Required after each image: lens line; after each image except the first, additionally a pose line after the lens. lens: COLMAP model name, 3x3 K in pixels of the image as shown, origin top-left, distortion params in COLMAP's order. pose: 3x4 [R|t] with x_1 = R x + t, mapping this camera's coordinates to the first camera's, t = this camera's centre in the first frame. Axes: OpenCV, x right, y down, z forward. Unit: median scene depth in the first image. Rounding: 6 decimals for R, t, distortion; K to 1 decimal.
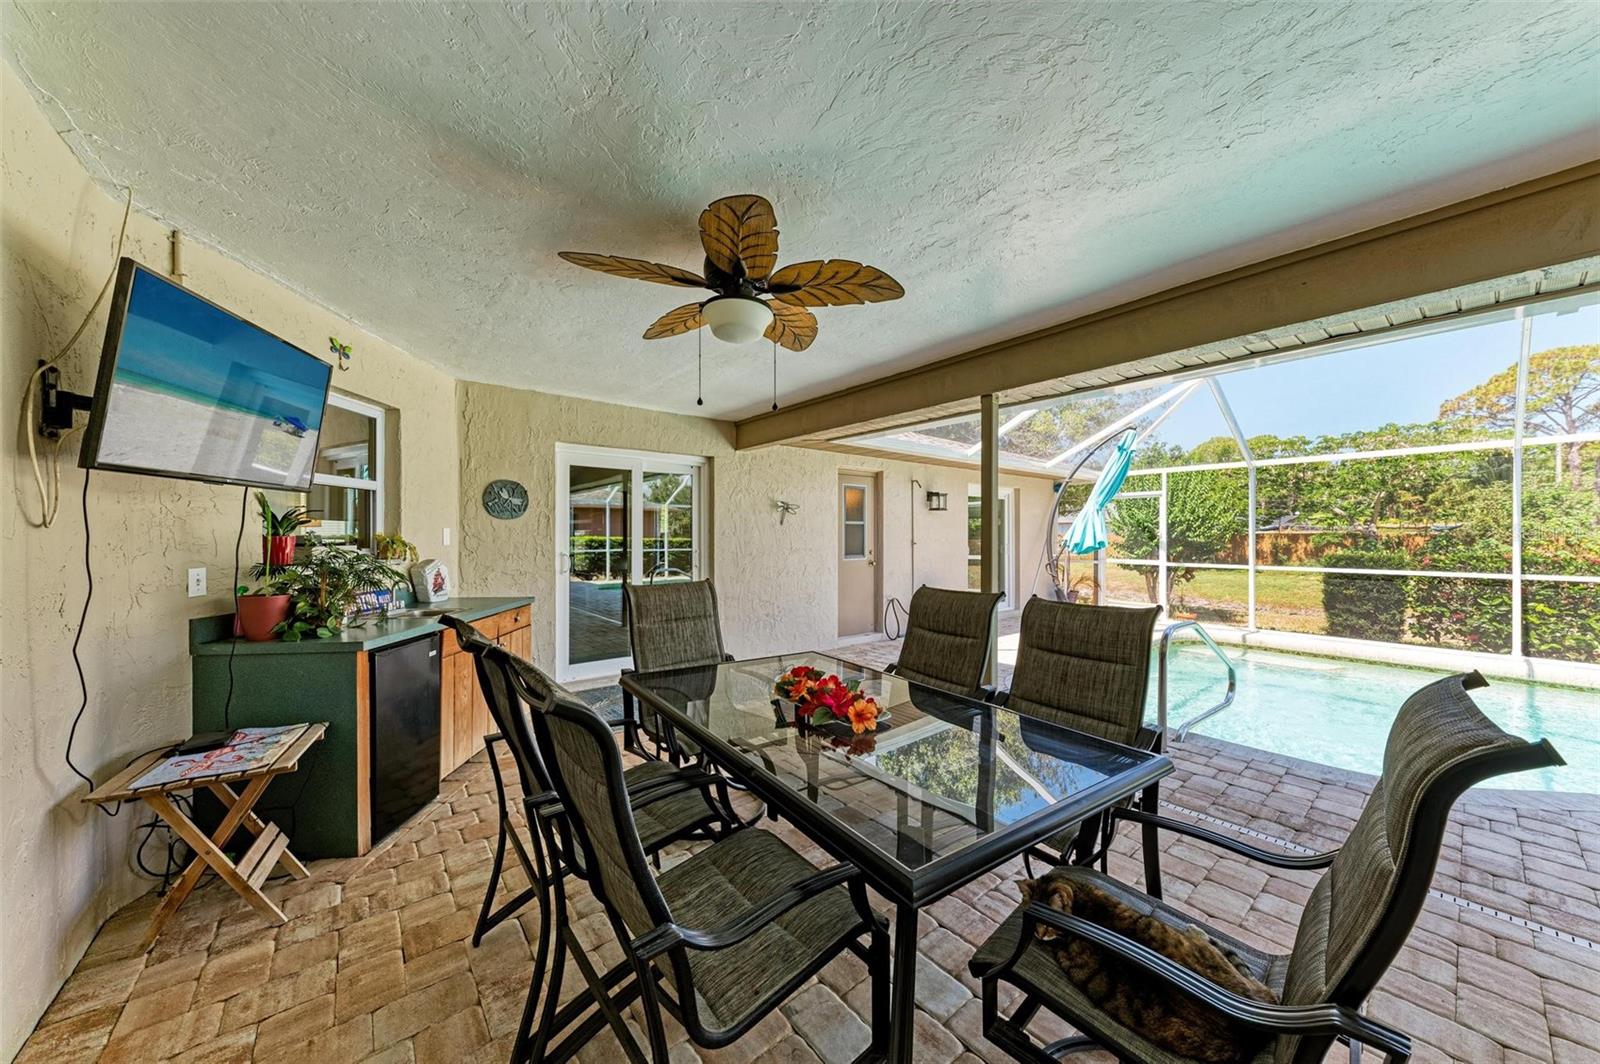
lens RADIAL K [[549.0, 0, 801.4], [0, 549.0, 537.6], [0, 0, 1]] dist [0.010655, -0.000069]
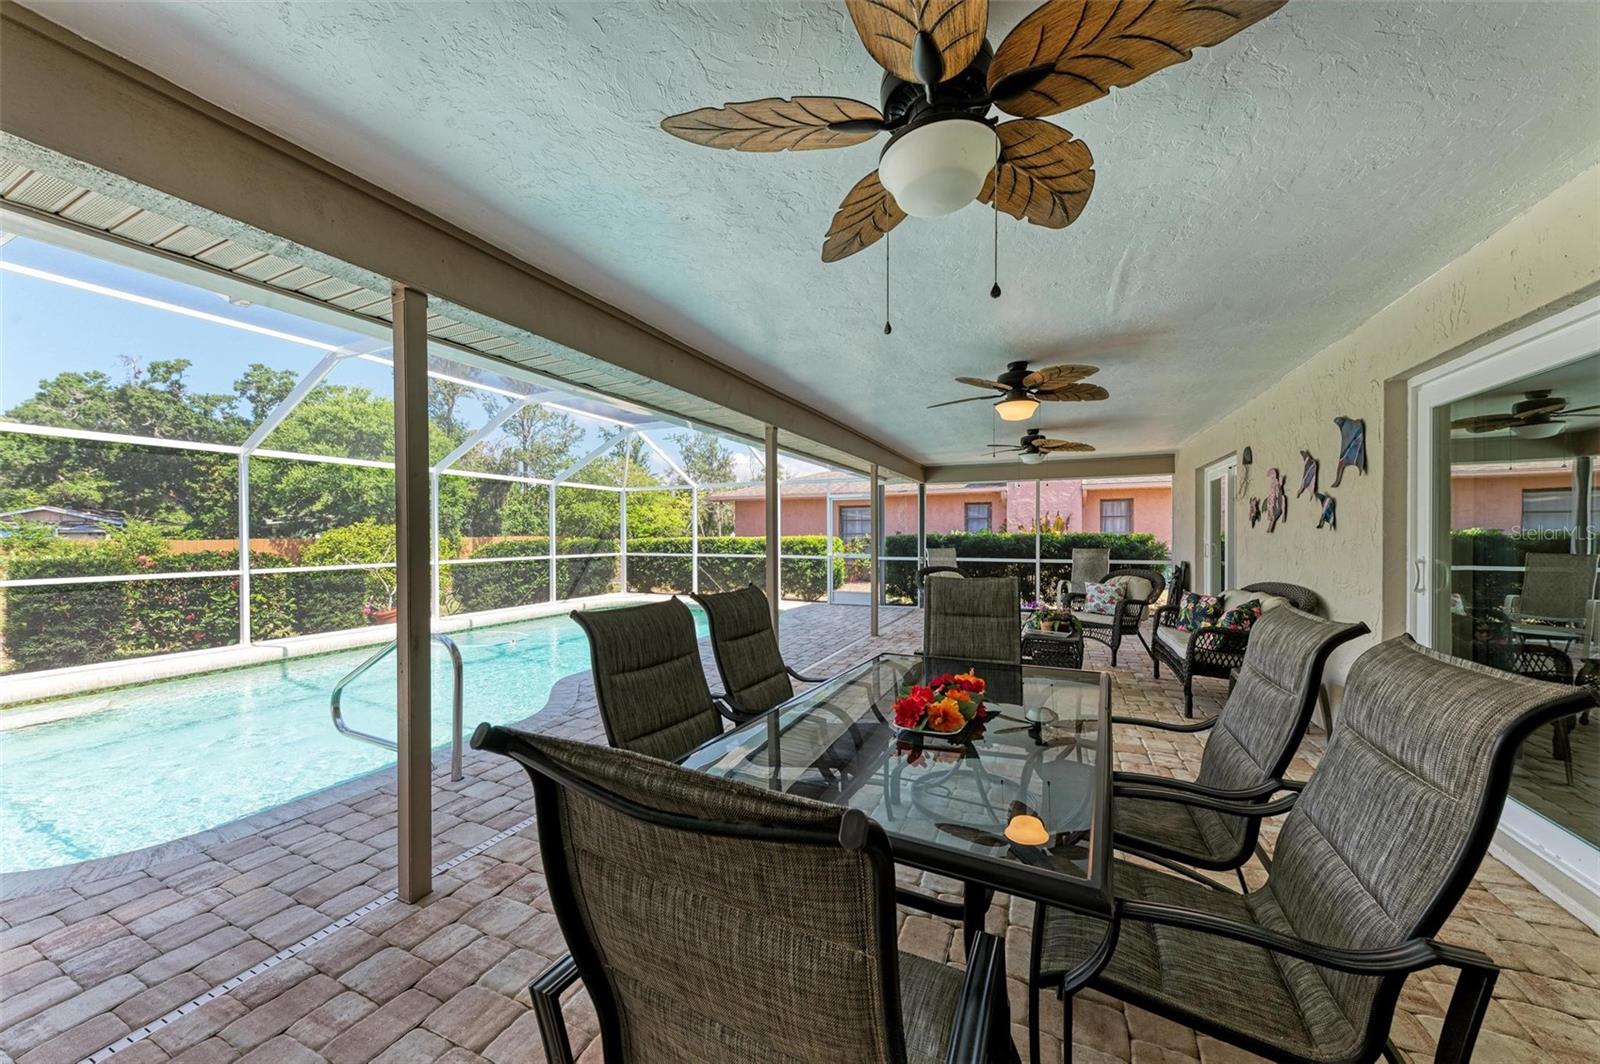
lens RADIAL K [[559.8, 0, 803.0], [0, 559.8, 538.1], [0, 0, 1]] dist [0.015905, -0.004893]
pose [[-0.451342, -0.004012, 0.892342, -0.212784], [0.006470, 0.999949, 0.007769, 0.000781], [-0.892328, 0.009280, -0.451293, 0.500857]]
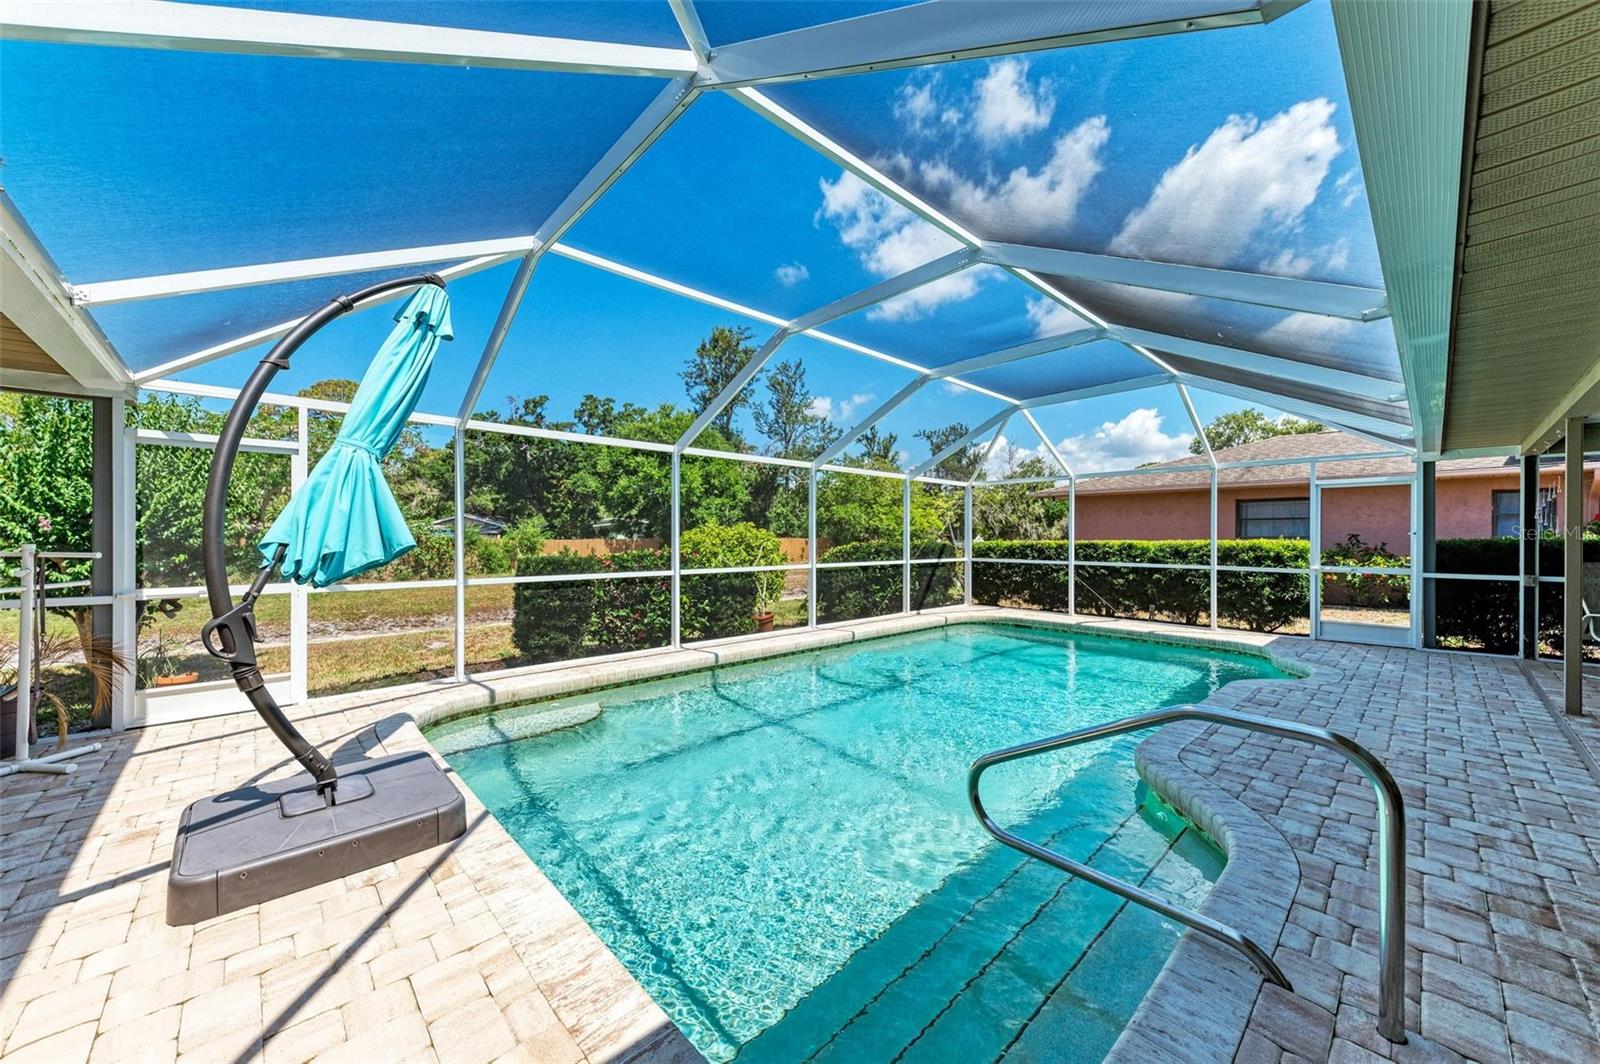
lens RADIAL K [[582.9, 0, 801.3], [0, 582.9, 536.1], [0, 0, 1]] dist [0.017325, -0.005236]
pose [[-0.073484, 0.002305, 0.997294, 0.126713], [0.001077, 0.999997, -0.002232, 0.001374], [-0.997296, 0.000910, -0.073486, 0.812651]]
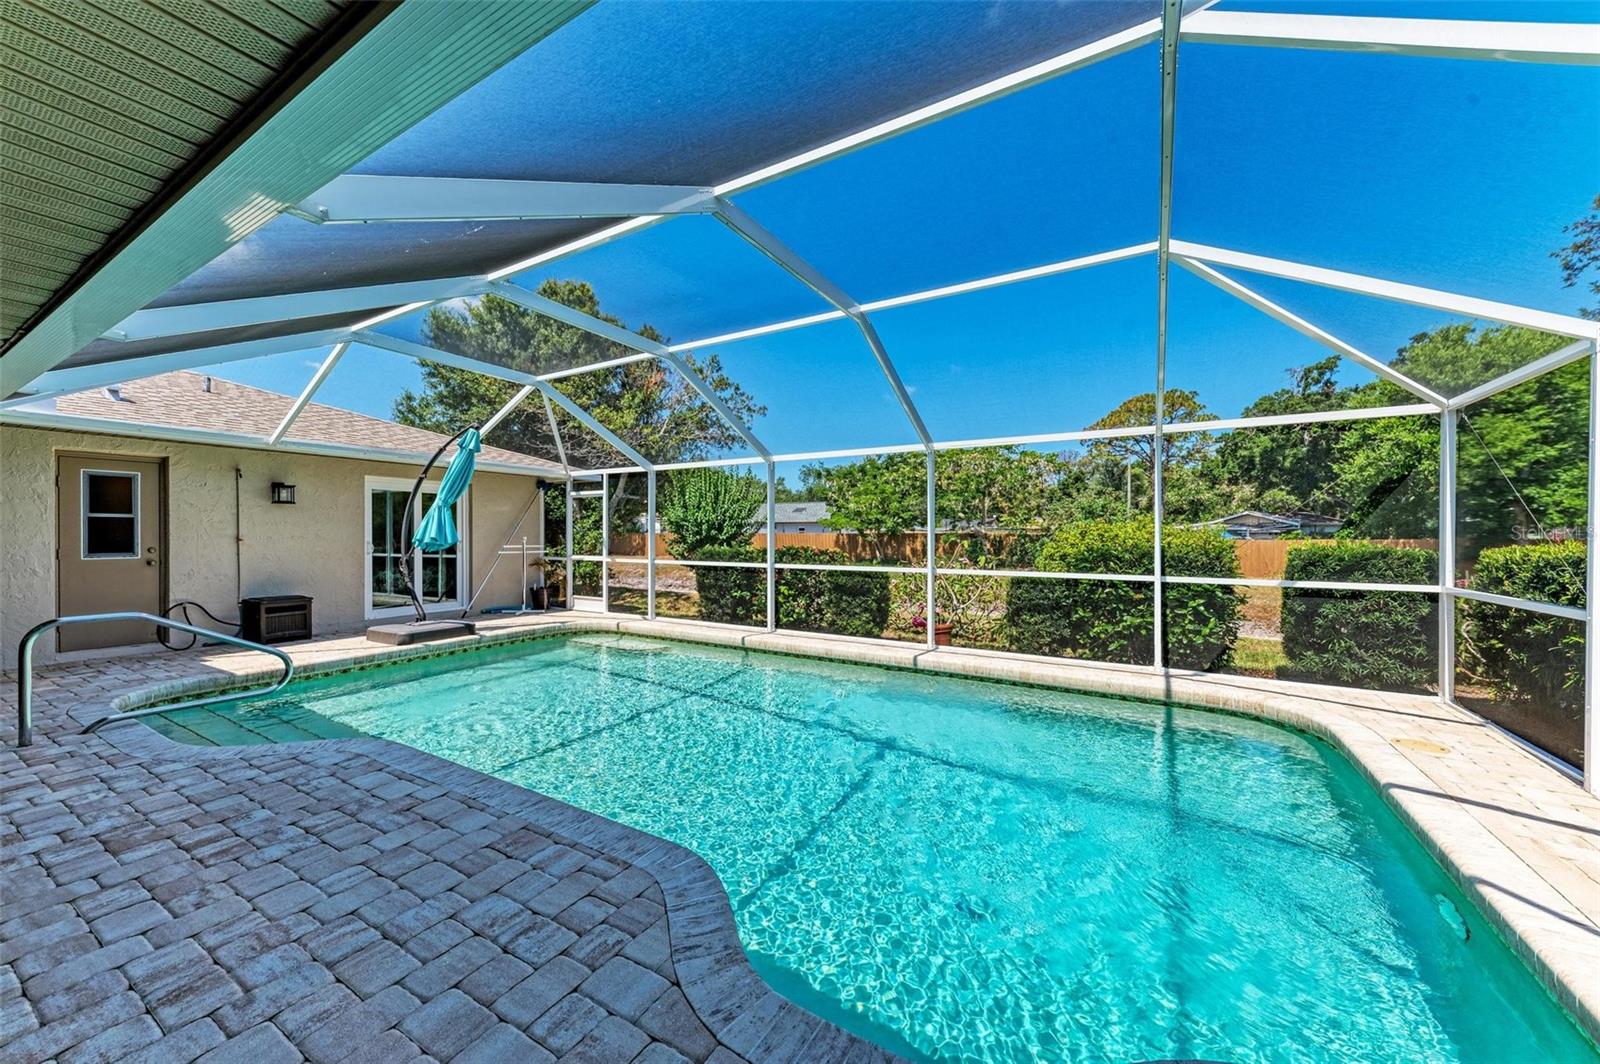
lens RADIAL K [[582.9, 0, 801.3], [0, 582.9, 536.1], [0, 0, 1]] dist [0.017325, -0.005236]
pose [[0.938430, 0.002451, 0.345460, 0.864907], [-0.002104, 0.999997, -0.001382, 0.004409], [-0.345462, 0.000570, 0.938433, -0.255942]]
